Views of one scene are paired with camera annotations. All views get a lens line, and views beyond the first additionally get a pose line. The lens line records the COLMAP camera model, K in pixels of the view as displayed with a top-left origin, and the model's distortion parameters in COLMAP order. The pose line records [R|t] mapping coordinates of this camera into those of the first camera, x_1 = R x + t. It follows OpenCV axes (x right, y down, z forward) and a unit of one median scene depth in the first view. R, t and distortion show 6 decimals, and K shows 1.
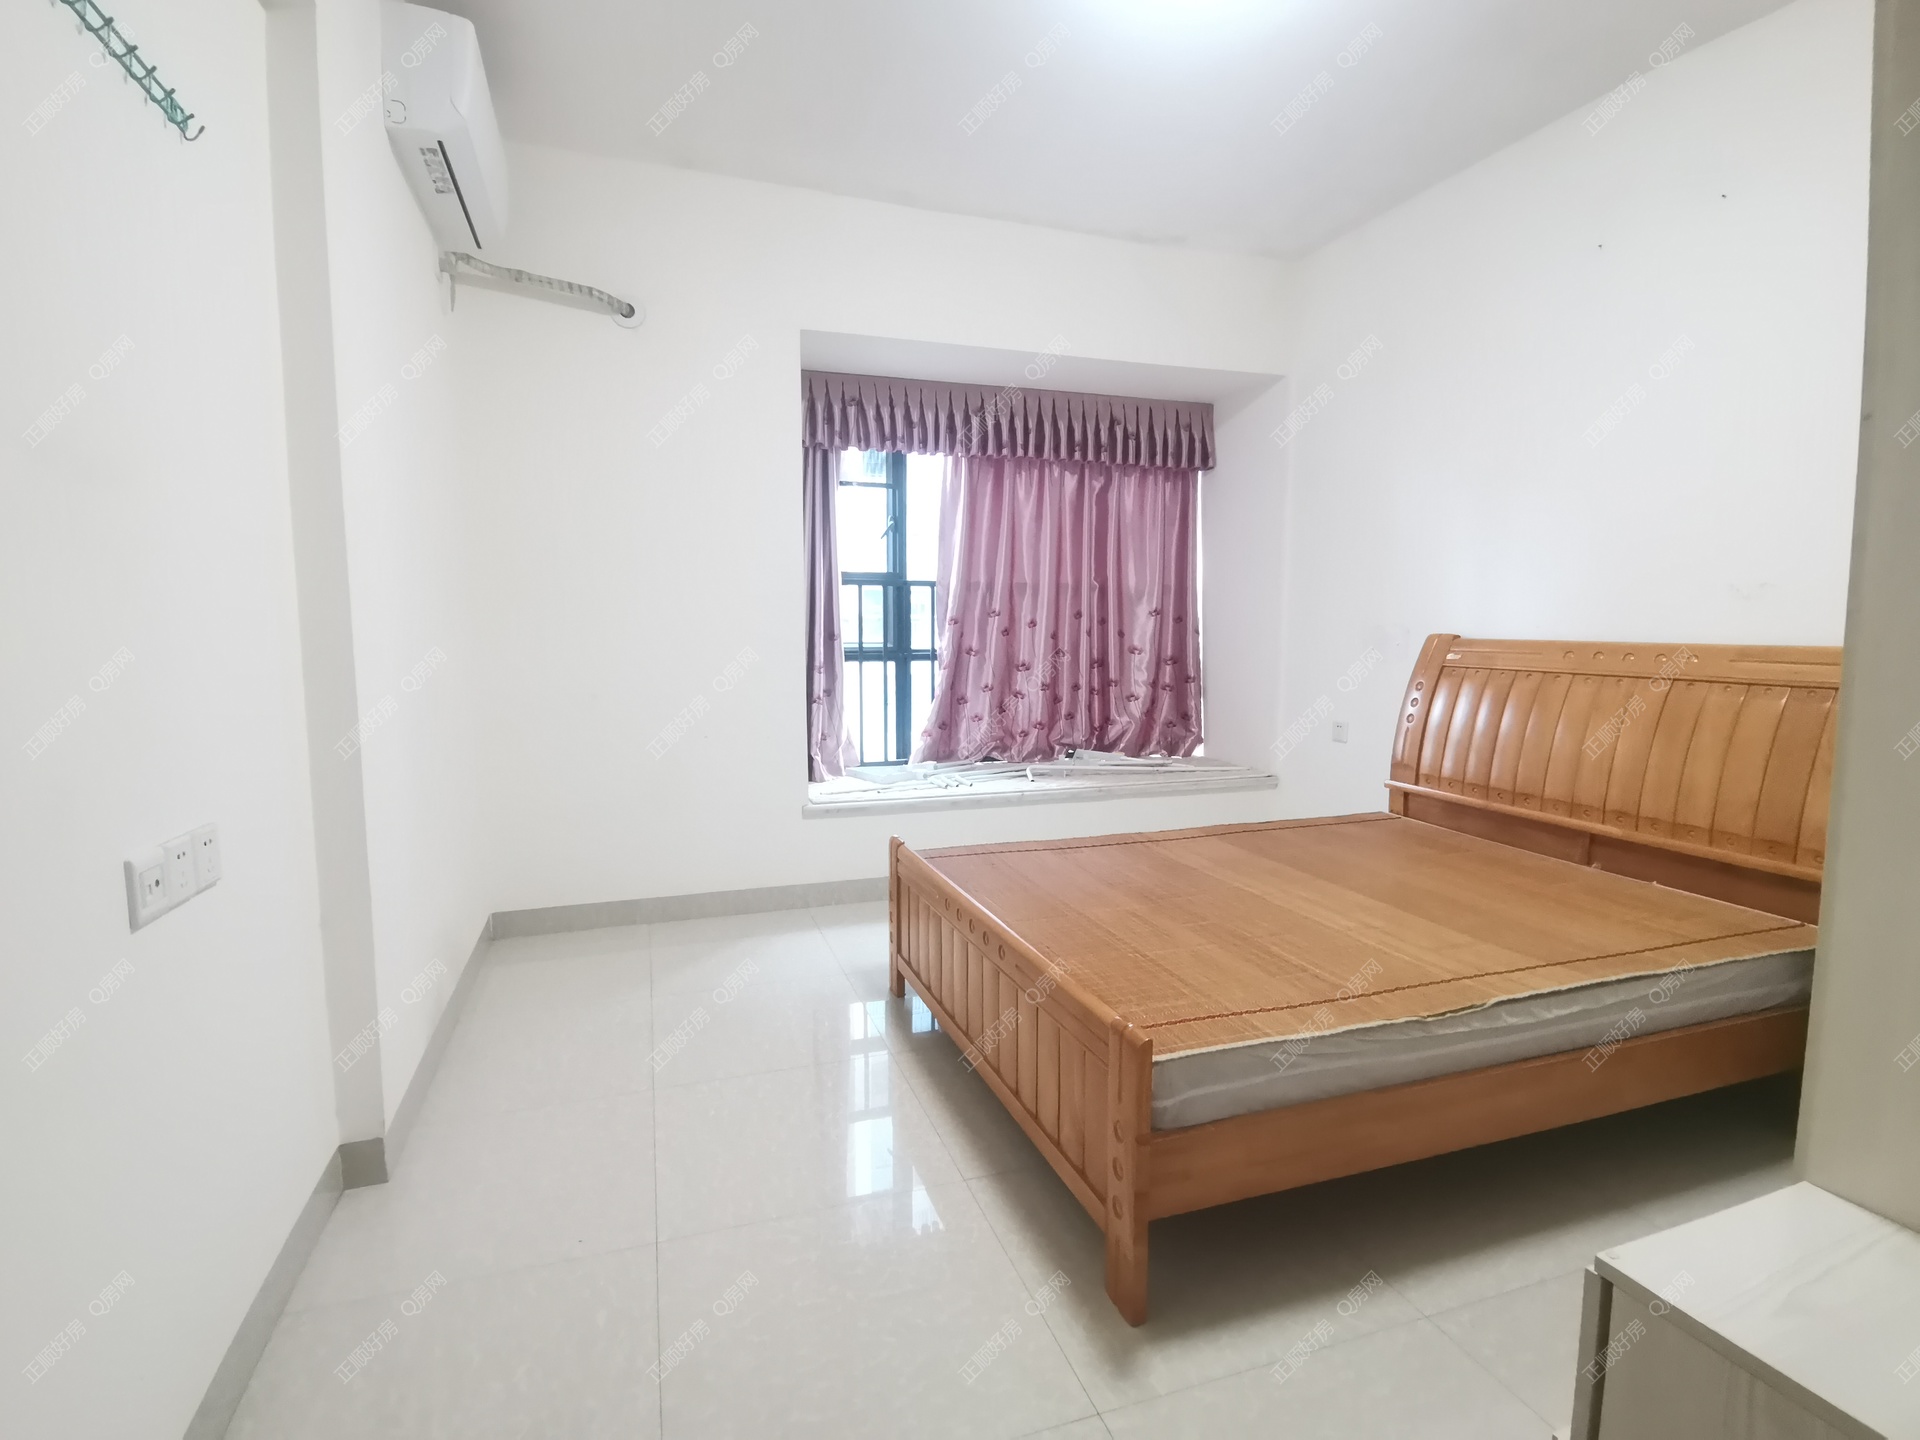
lens RADIAL K [[941.1, 0, 958.5], [0, 941.1, 715.0], [0, 0, 1]] dist [-0.002542, 0.001813]
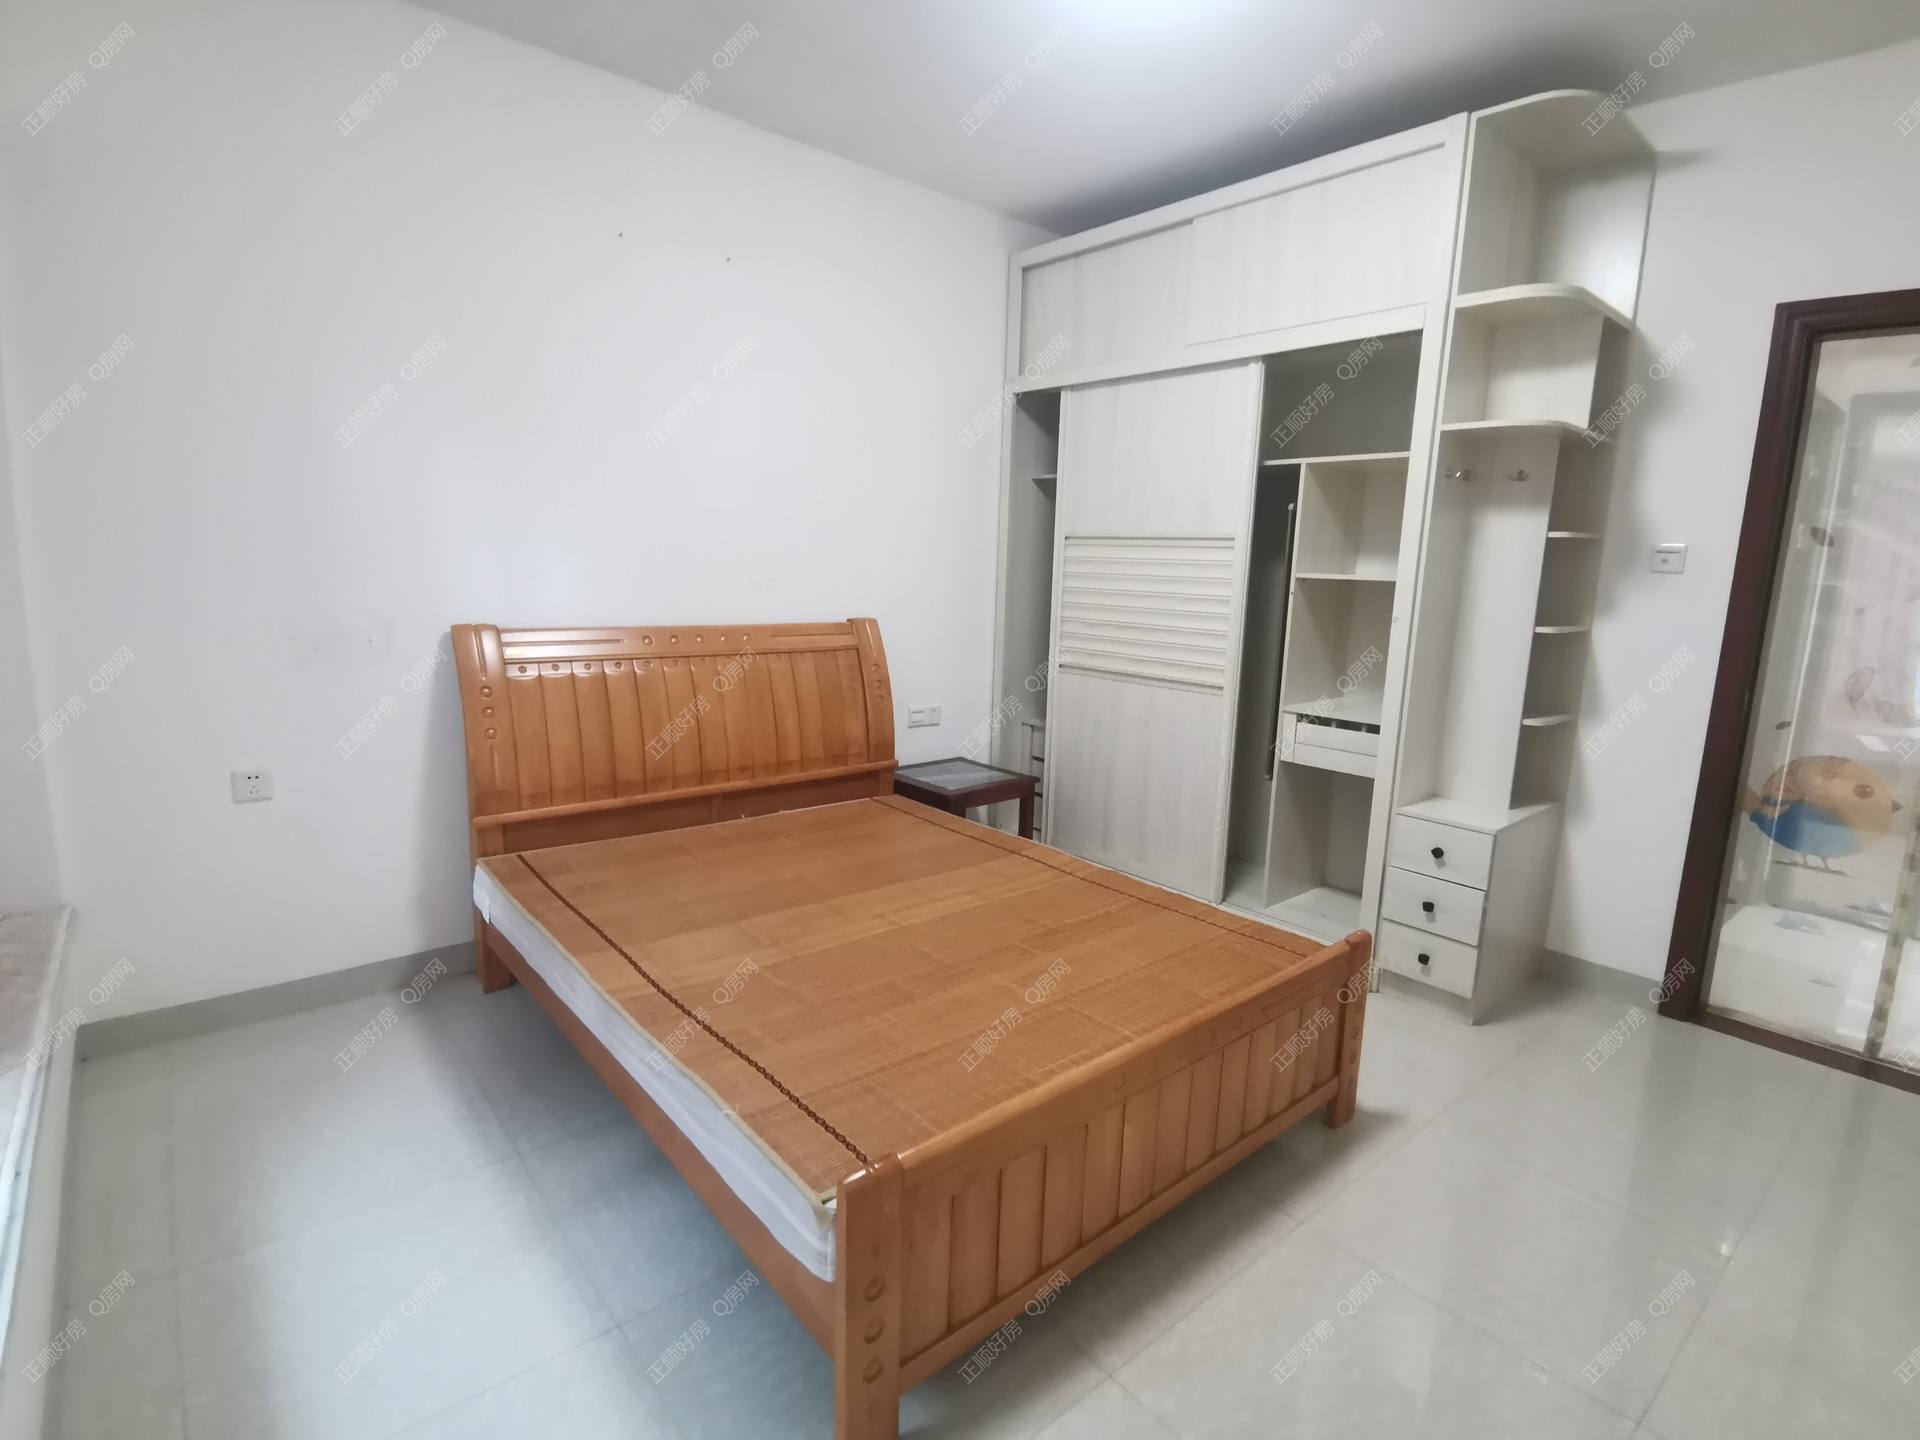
lens RADIAL K [[941.1, 0, 957.1], [0, 941.1, 719.5], [0, 0, 1]] dist [-0.002542, 0.001813]
pose [[-0.362591, -0.165211, 0.917188, -0.531694], [0.058803, 0.978145, 0.199438, -0.195624], [-0.930091, 0.126248, -0.344952, 1.250919]]
